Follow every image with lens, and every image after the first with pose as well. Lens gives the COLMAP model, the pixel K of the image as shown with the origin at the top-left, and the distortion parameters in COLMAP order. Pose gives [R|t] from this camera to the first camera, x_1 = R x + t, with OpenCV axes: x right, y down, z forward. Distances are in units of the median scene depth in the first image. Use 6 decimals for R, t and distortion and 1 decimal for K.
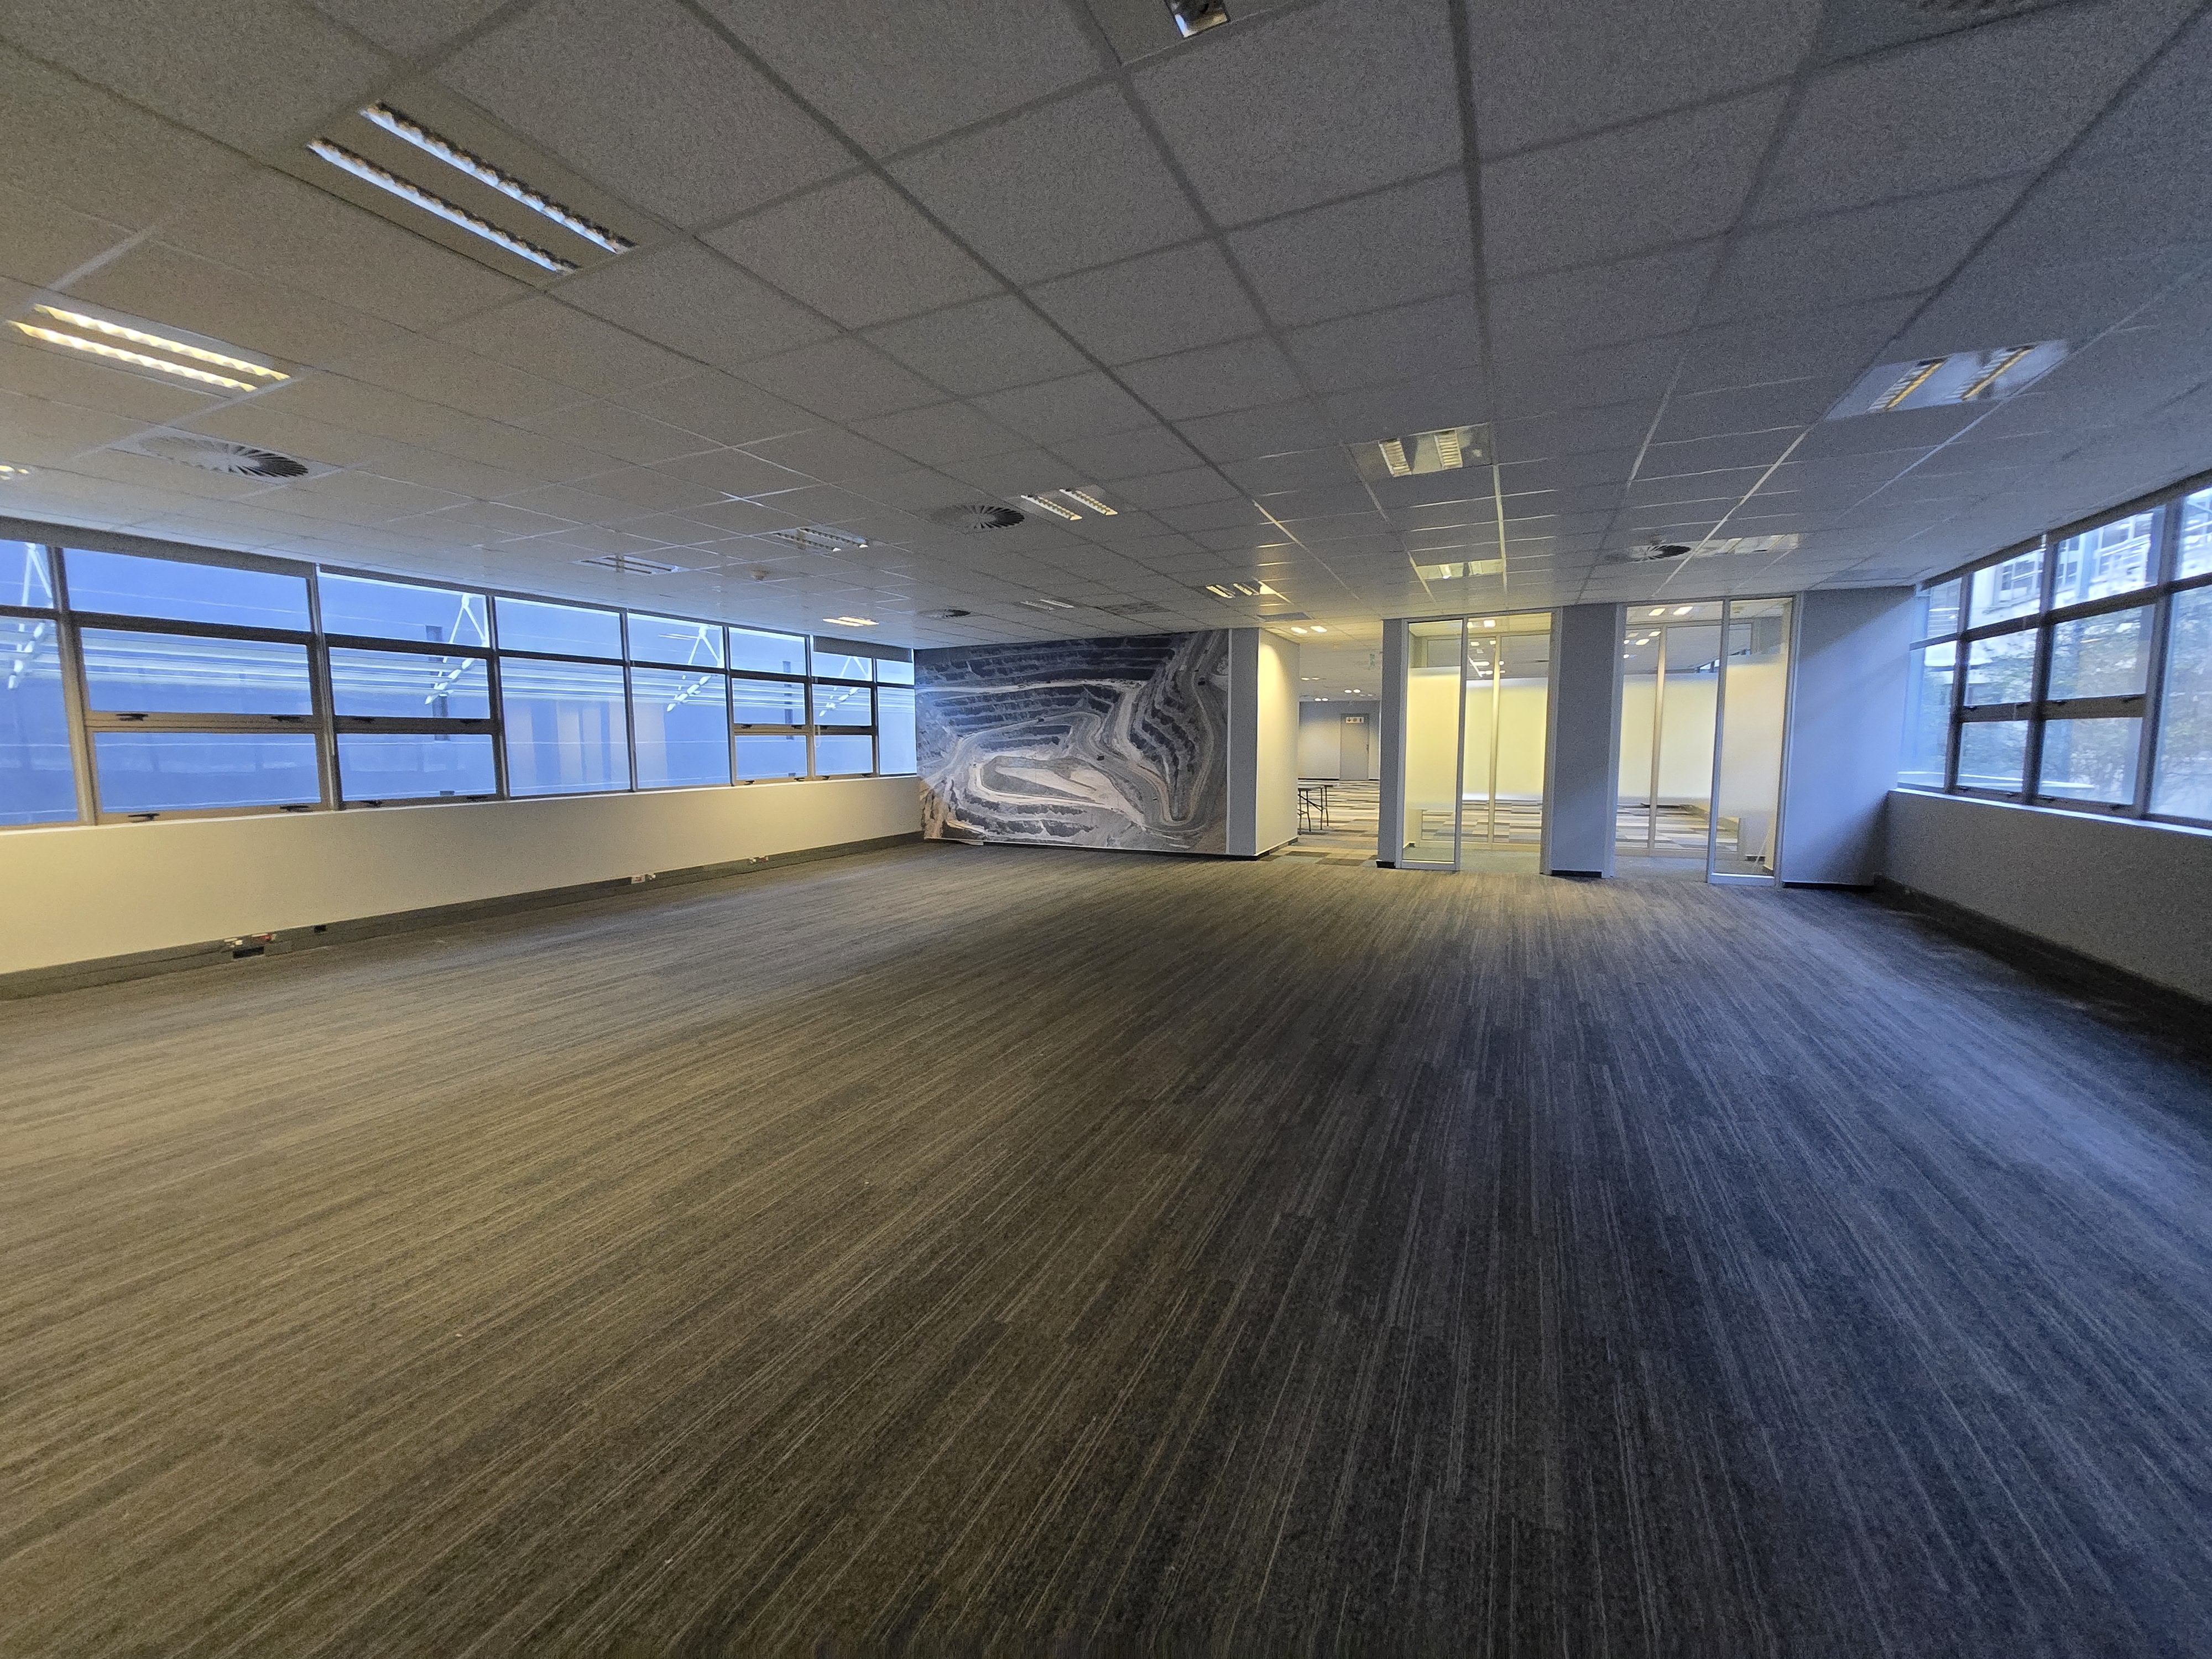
lens RADIAL K [[868.6, 0, 1101.8], [0, 868.6, 820.3], [0, 0, 1]] dist [-0.000597, -0.000455]
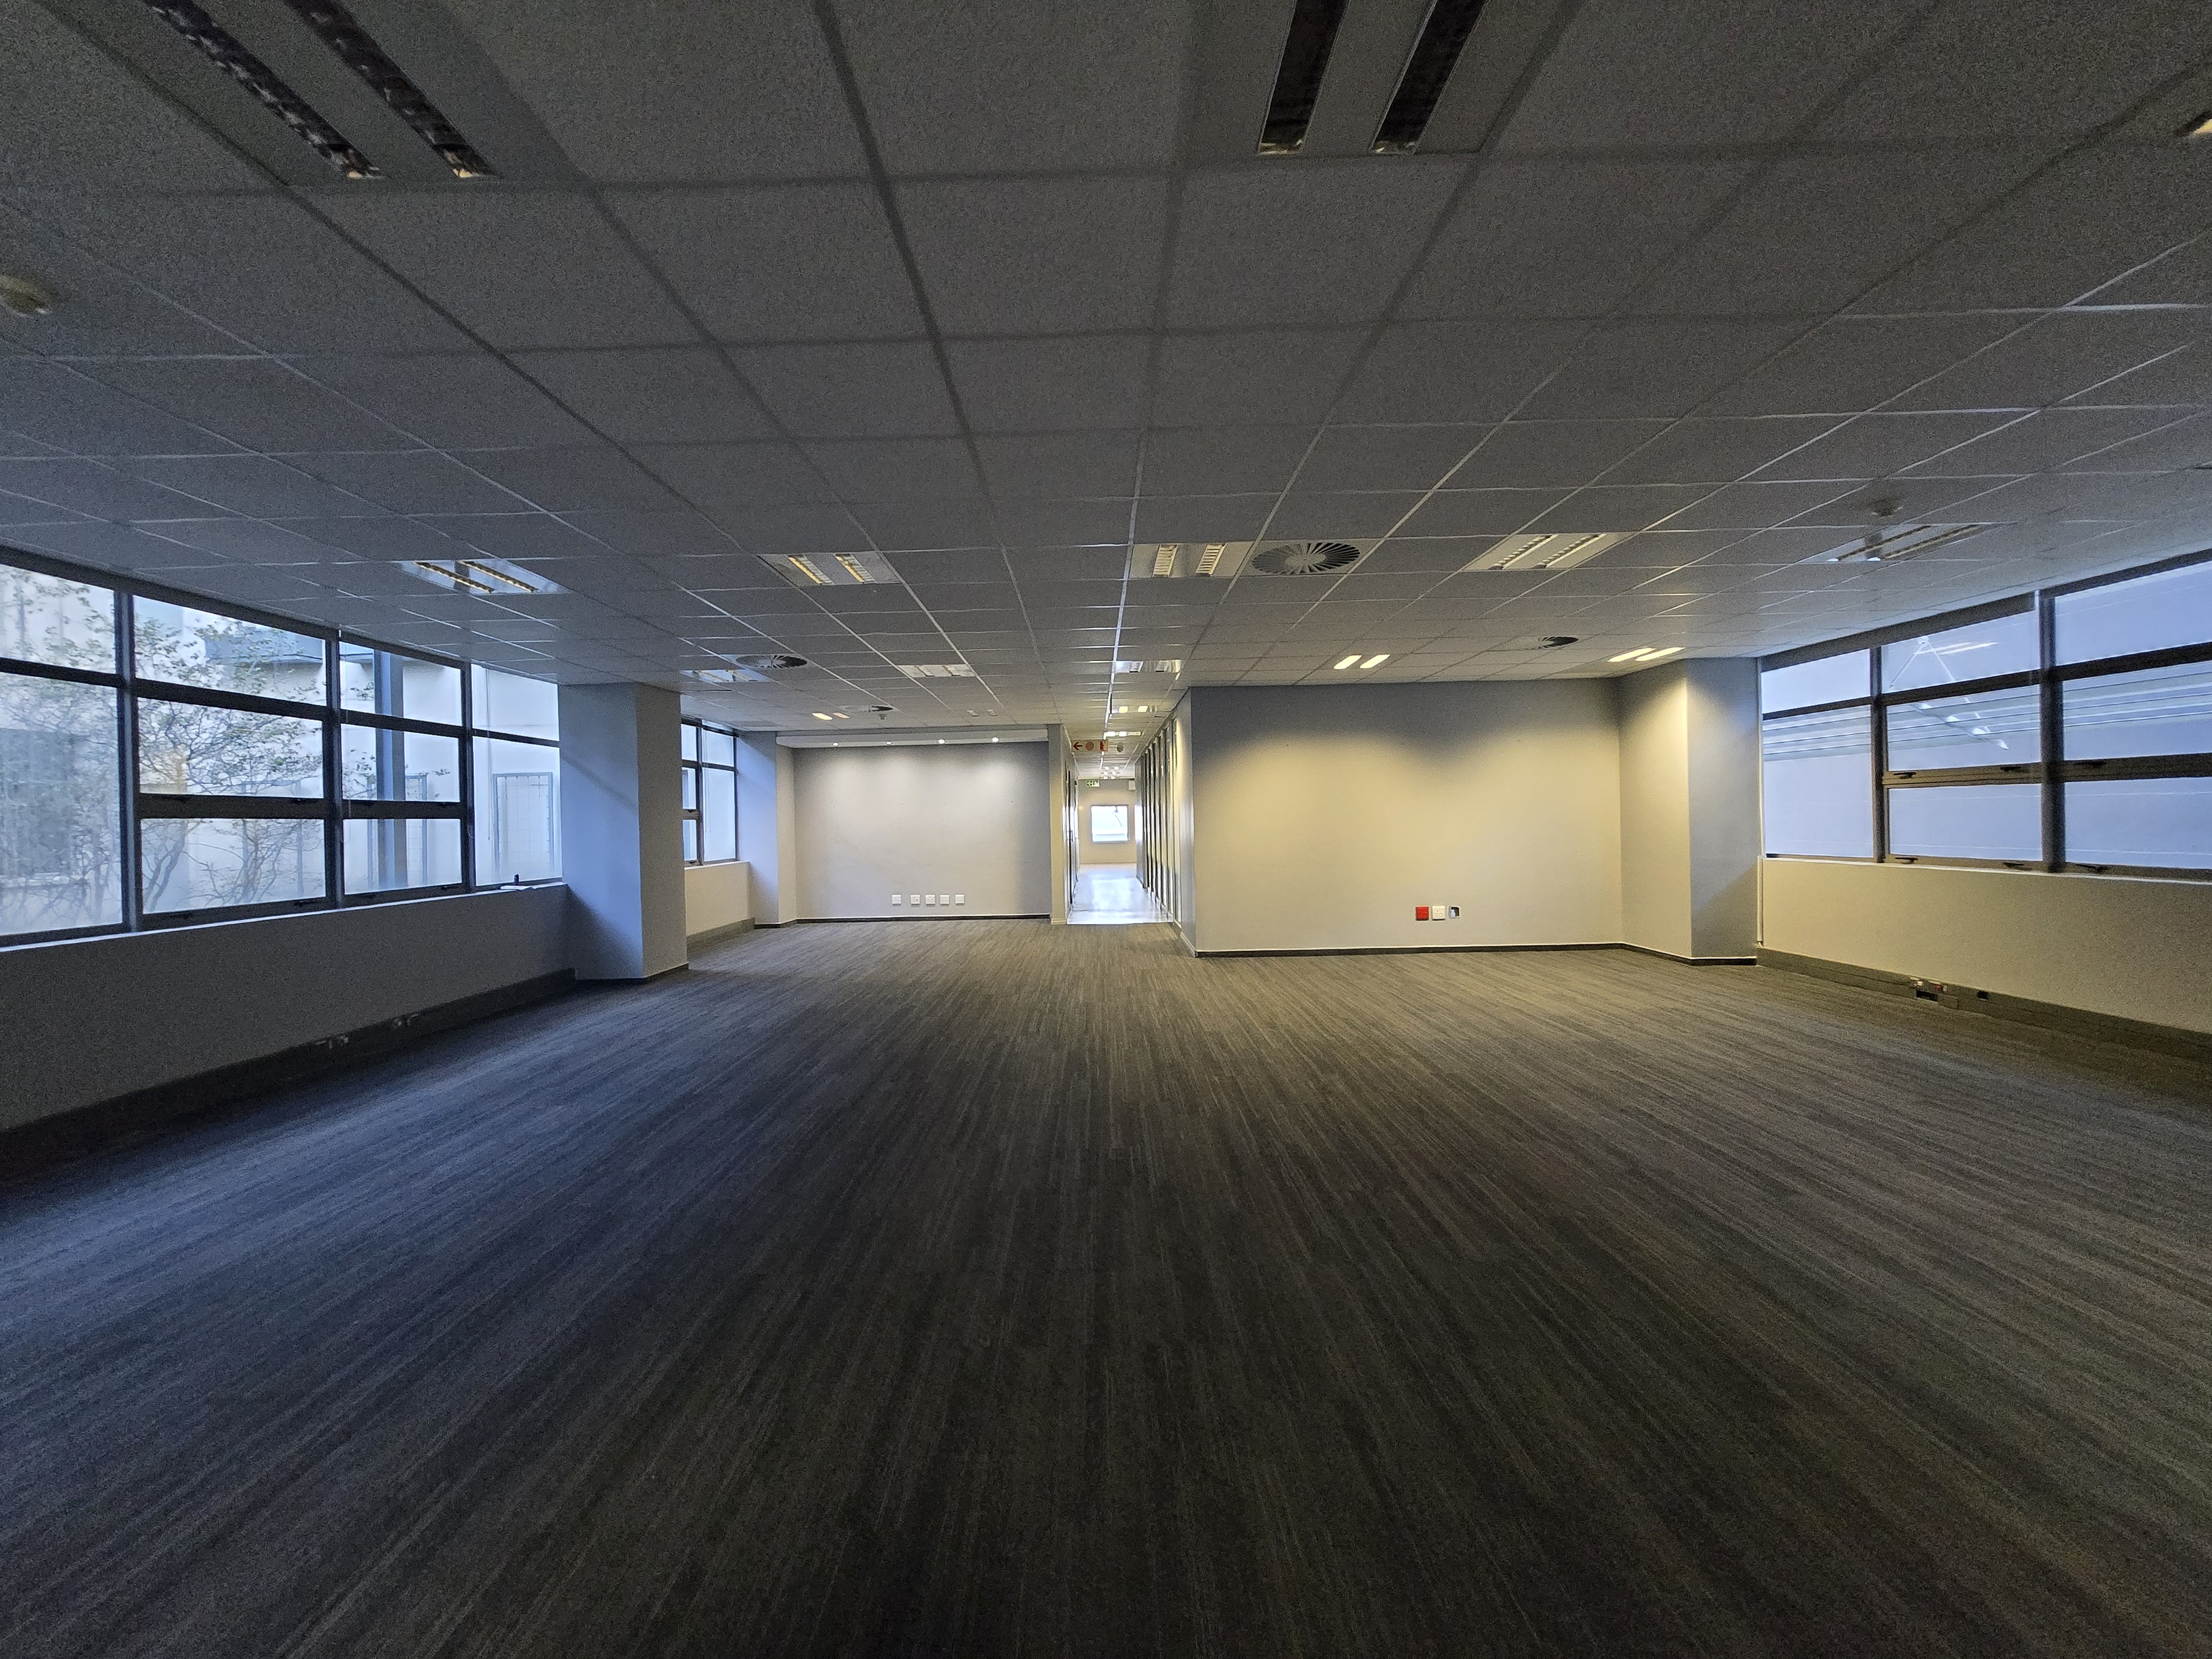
lens RADIAL K [[868.6, 0, 1084.2], [0, 868.6, 828.4], [0, 0, 1]] dist [-0.000597, -0.000455]
pose [[-0.907128, 0.030067, -0.419780, 0.441232], [-0.010662, 0.995483, 0.094341, -0.160114], [0.420720, 0.090055, -0.902710, 1.743405]]
